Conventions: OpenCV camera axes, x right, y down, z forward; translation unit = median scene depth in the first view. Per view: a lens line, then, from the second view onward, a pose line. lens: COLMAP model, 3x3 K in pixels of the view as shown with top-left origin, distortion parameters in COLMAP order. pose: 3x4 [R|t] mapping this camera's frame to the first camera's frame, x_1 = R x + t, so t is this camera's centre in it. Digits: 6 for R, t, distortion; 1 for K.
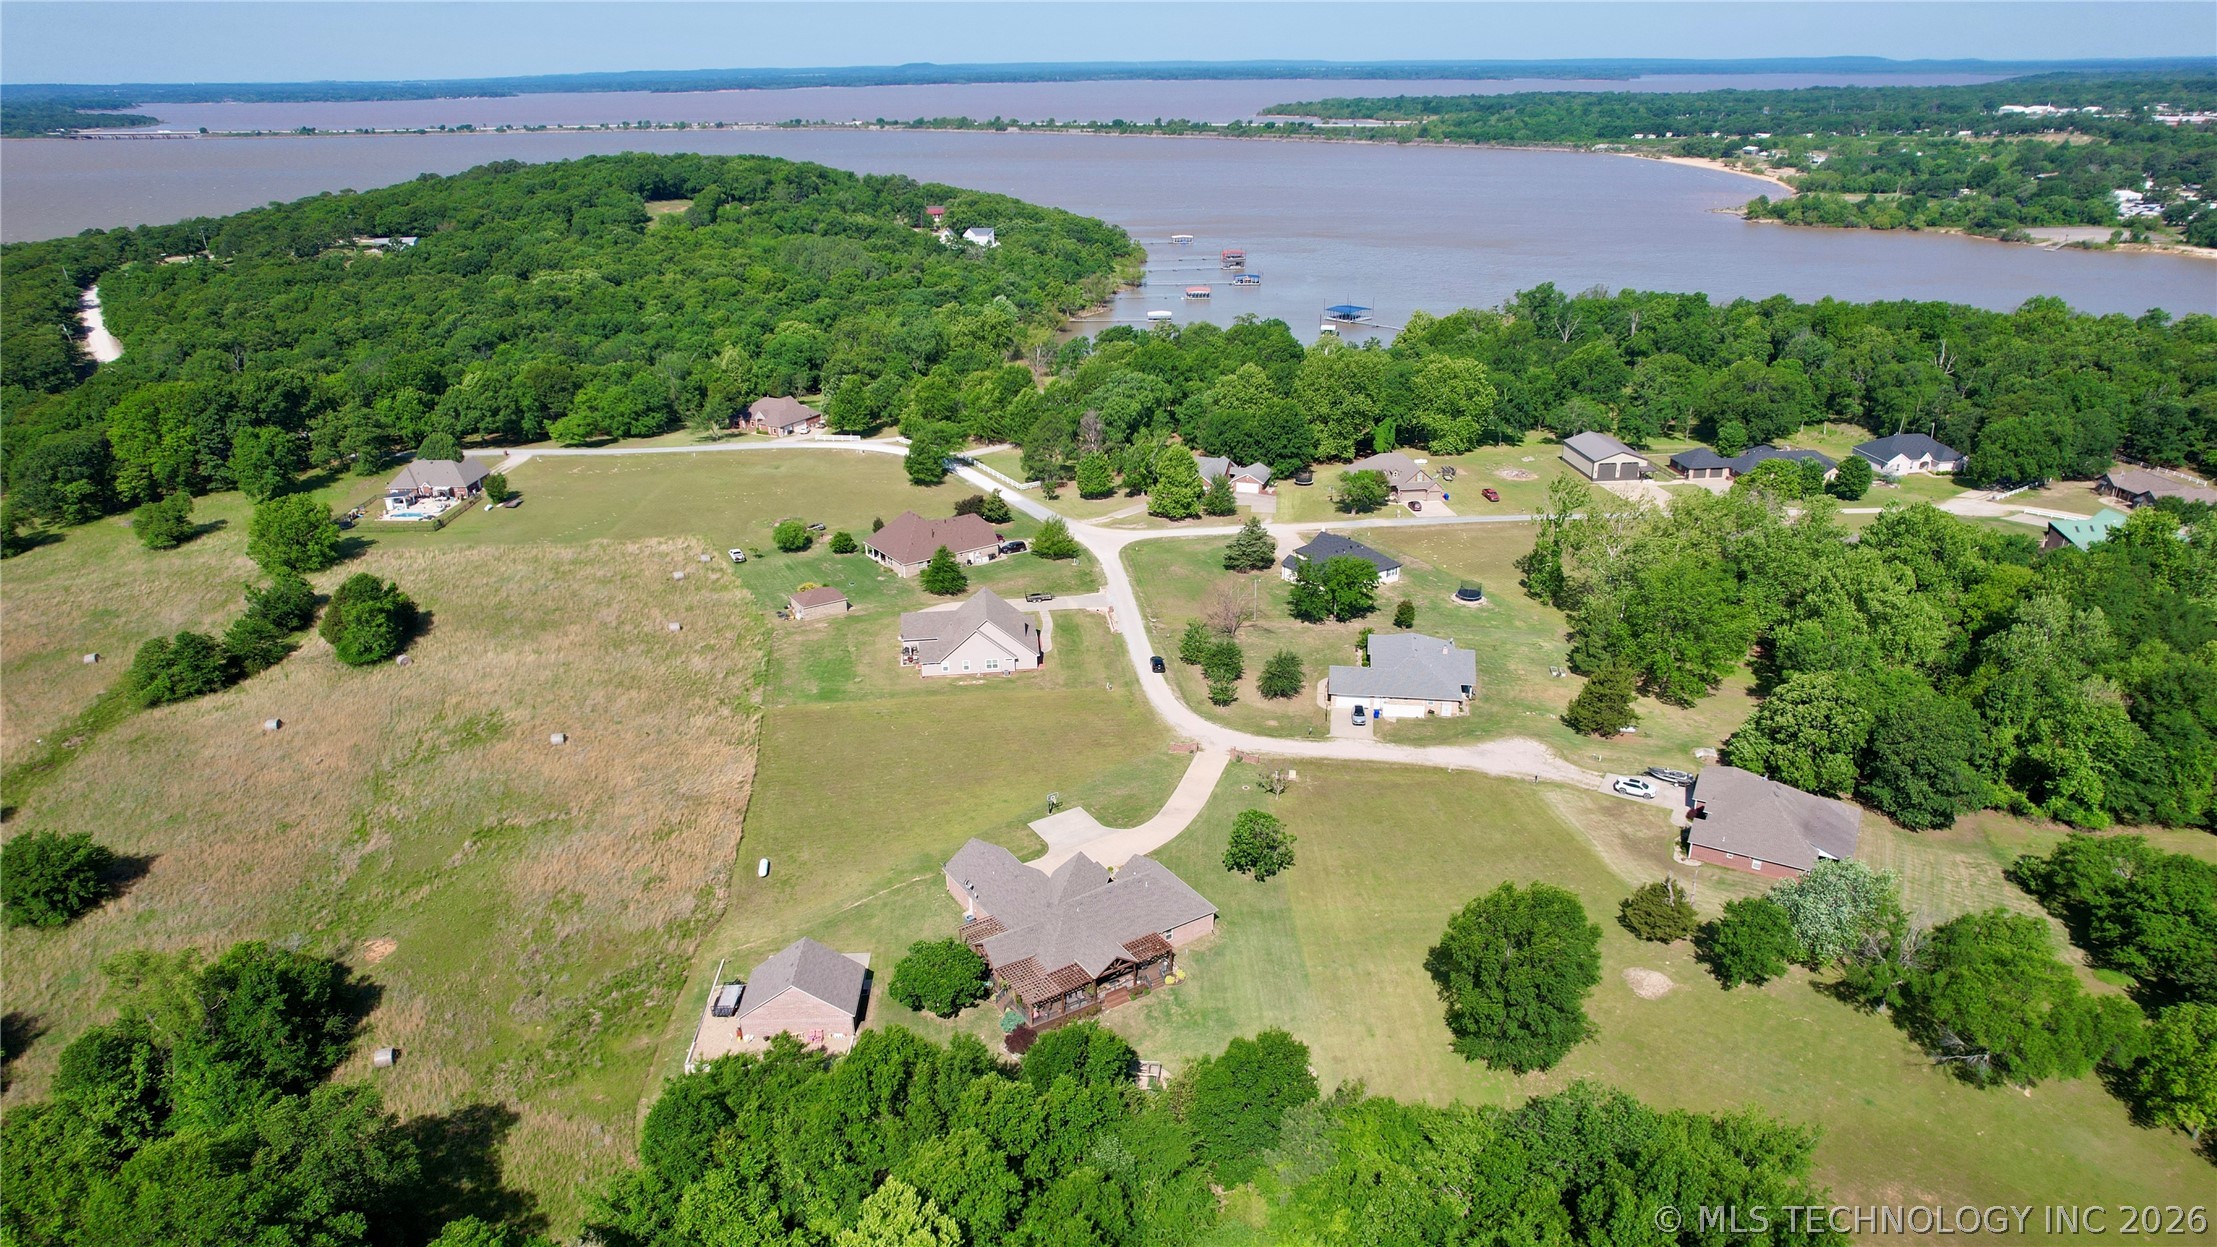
lens RADIAL K [[1401.5, 0, 1116.4], [0, 1401.5, 630.7], [0, 0, 1]] dist [-0.077086, 0.062249]
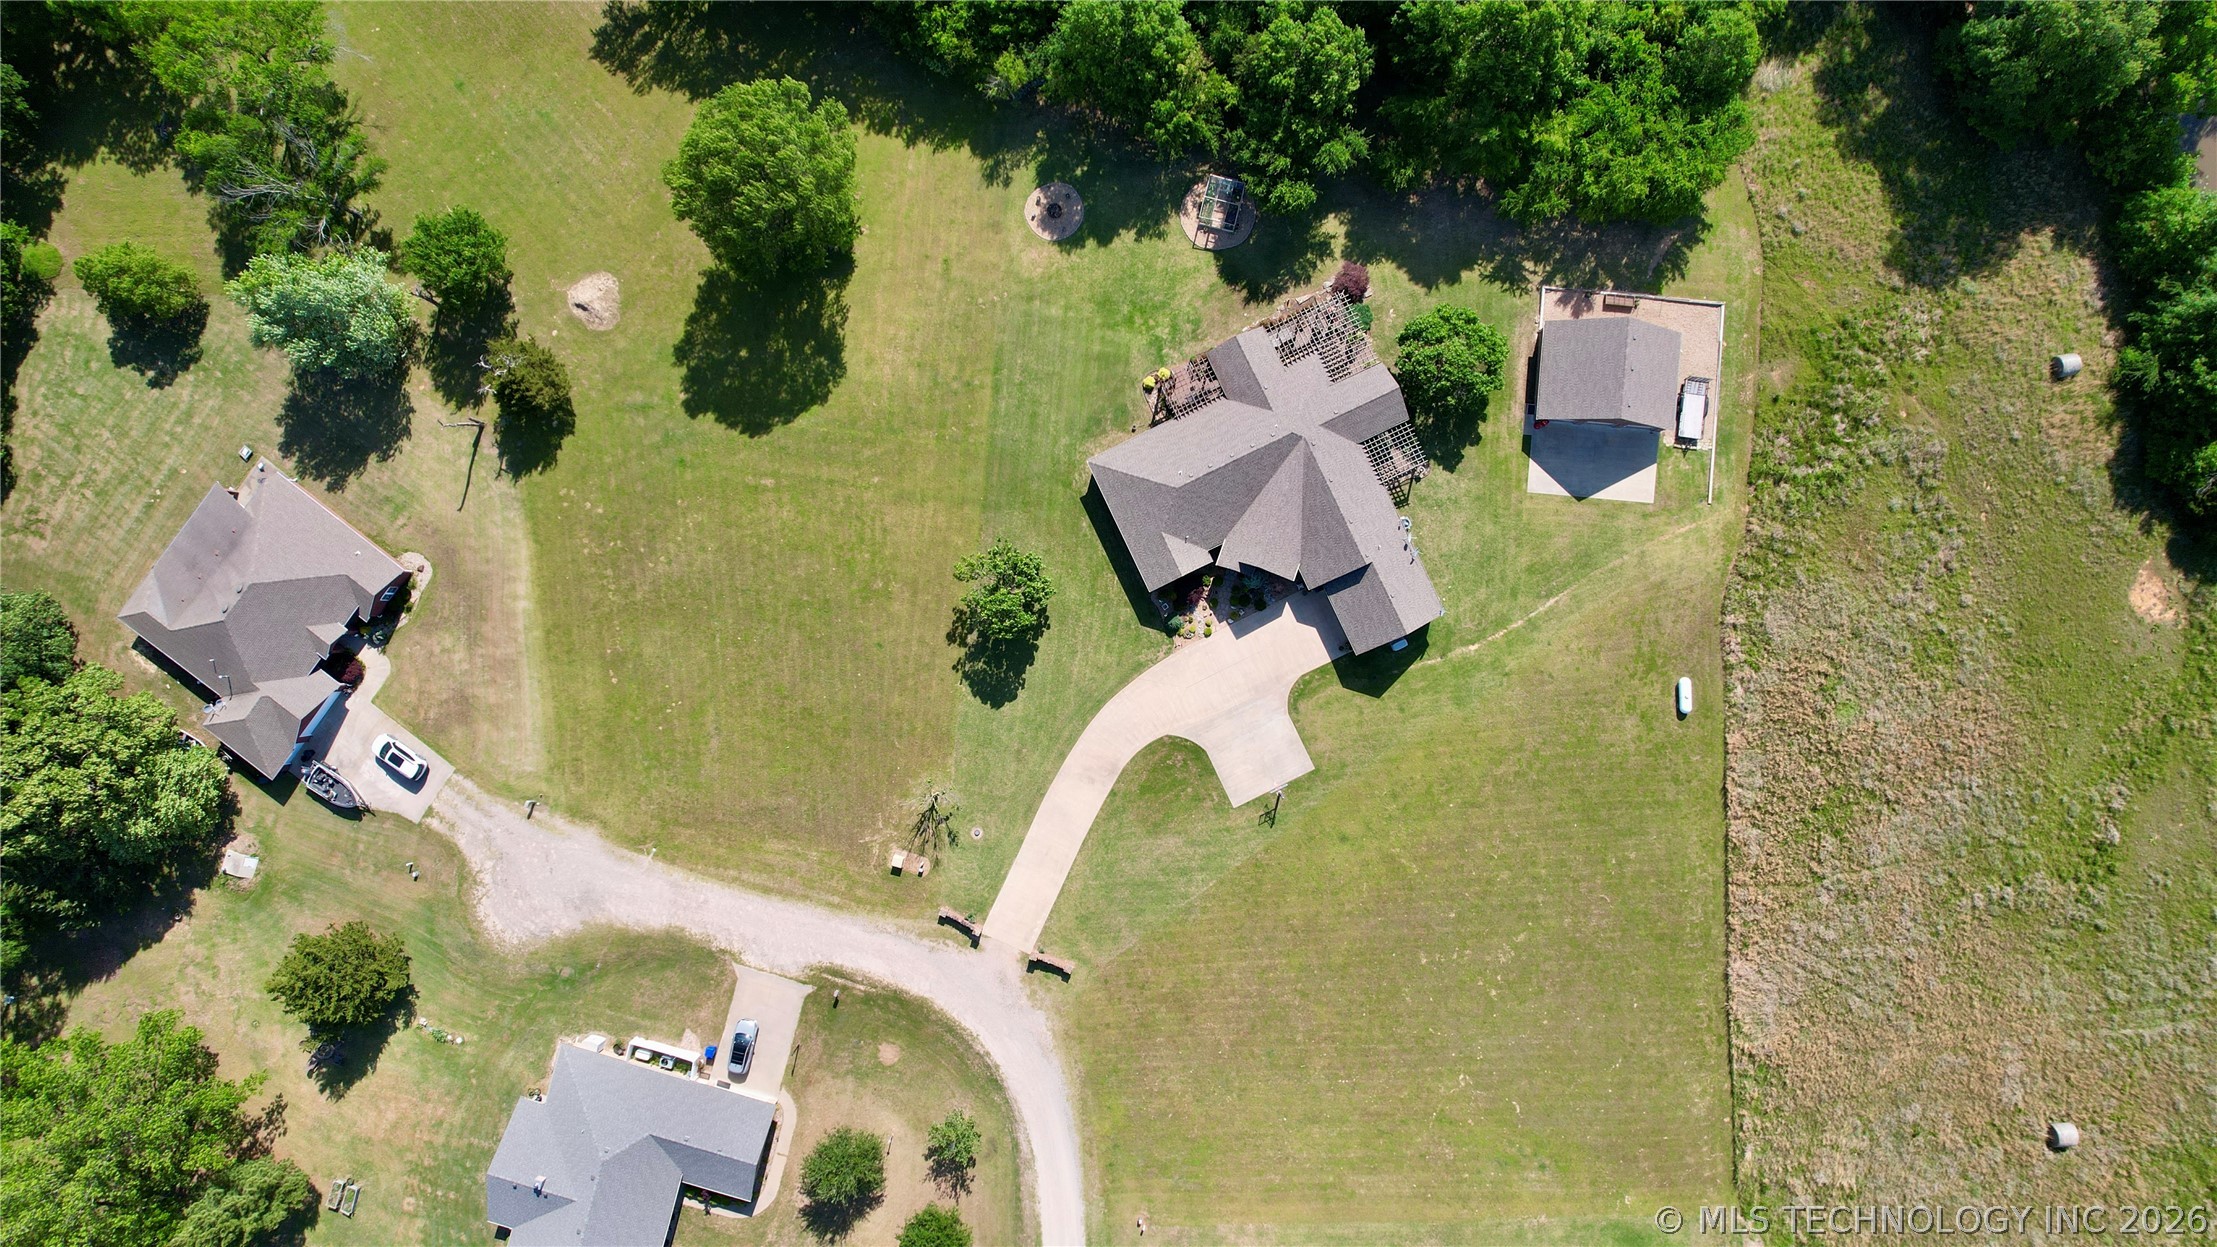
lens RADIAL K [[1401.5, 0, 1116.4], [0, 1401.5, 630.7], [0, 0, 1]] dist [-0.077086, 0.062249]
pose [[-0.993065, -0.114608, 0.026203, 0.017173], [0.069845, -0.395844, 0.915658, -0.357073], [-0.094570, 0.911138, 0.401103, 0.513346]]
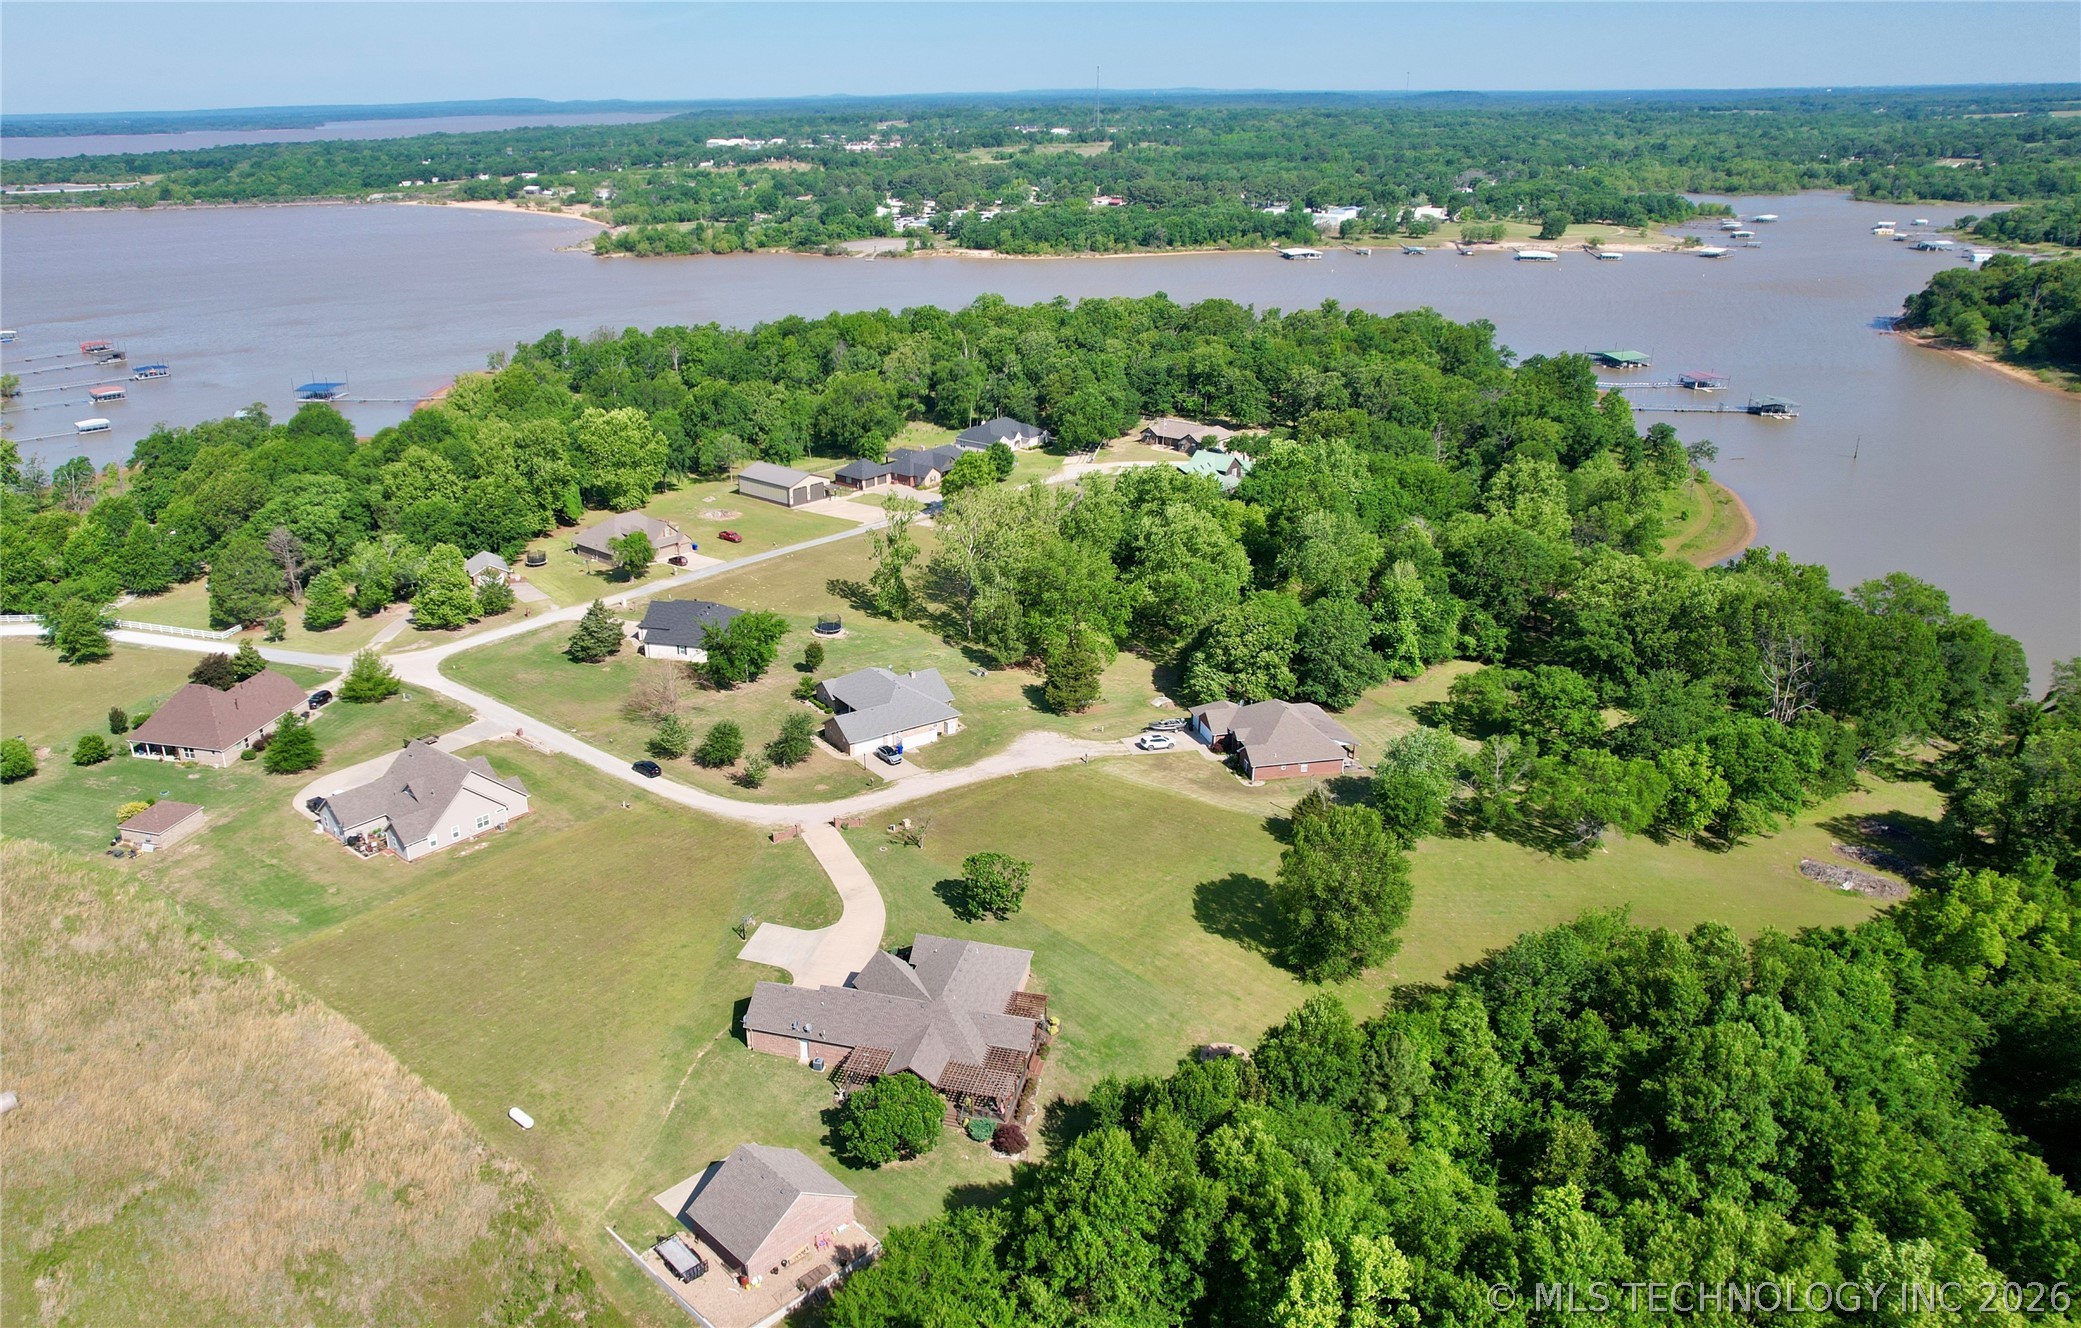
lens RADIAL K [[1497.3, 0, 896.0], [0, 1497.3, 660.3], [0, 0, 1]] dist [-0.056538, 0.004103]
pose [[0.764566, -0.228099, 0.602835, -0.387525], [0.248436, 0.967309, 0.050919, -0.049421], [-0.594742, 0.110835, 0.796239, 0.133971]]
